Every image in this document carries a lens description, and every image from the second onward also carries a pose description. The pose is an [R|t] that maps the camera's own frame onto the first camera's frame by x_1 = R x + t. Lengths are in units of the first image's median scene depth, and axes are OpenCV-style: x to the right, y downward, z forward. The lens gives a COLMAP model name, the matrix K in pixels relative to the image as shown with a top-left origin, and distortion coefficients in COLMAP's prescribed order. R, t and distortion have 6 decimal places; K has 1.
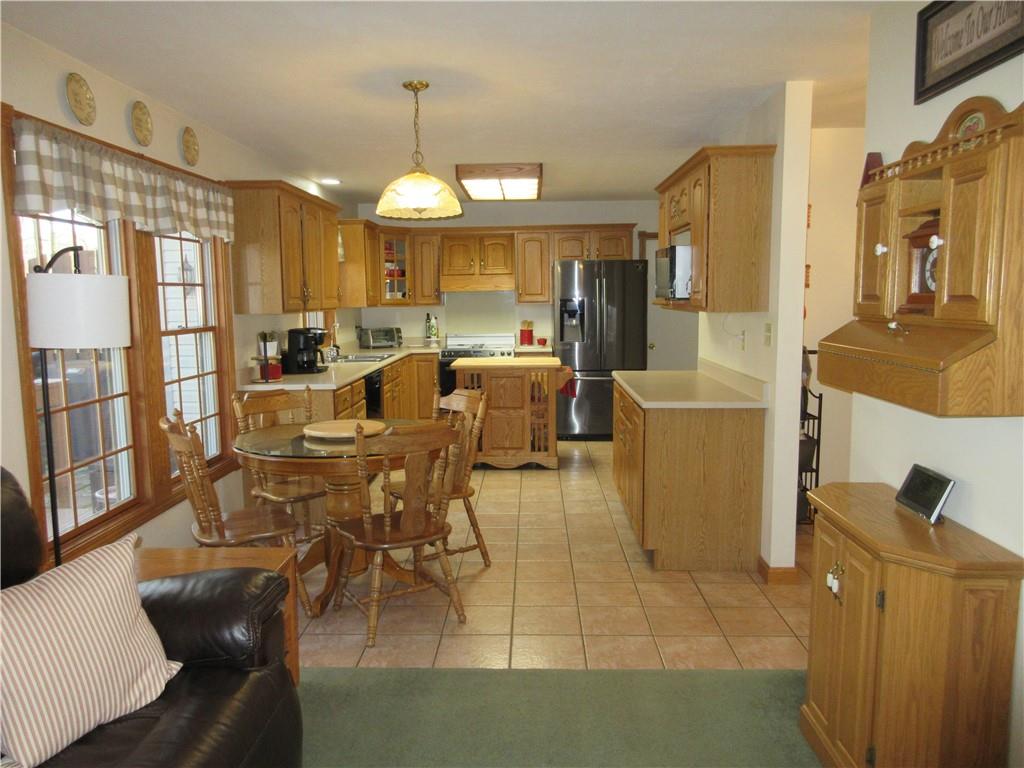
lens RADIAL K [[763.9, 0, 514.4], [0, 763.9, 384.3], [0, 0, 1]] dist [0.006839, 0.006092]
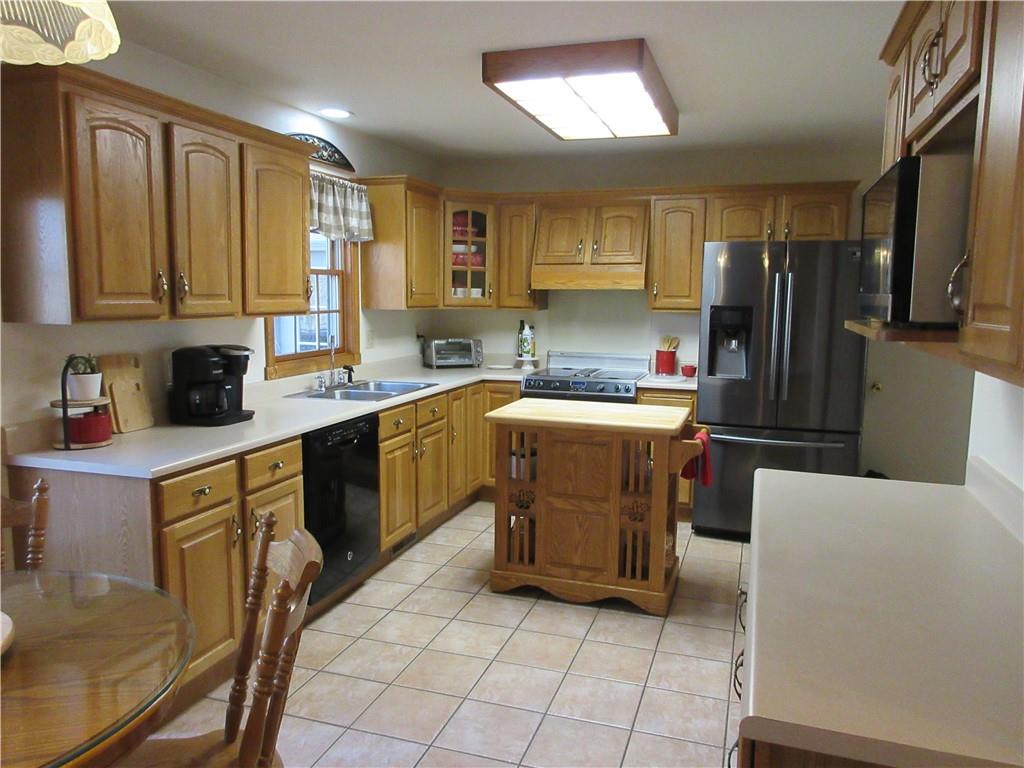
lens RADIAL K [[763.9, 0, 507.0], [0, 763.9, 384.4], [0, 0, 1]] dist [0.006839, 0.006092]
pose [[0.955301, 0.059866, -0.289512, 0.085277], [-0.058509, 0.998198, 0.013348, -0.049071], [0.289789, 0.004188, 0.957081, 0.382362]]
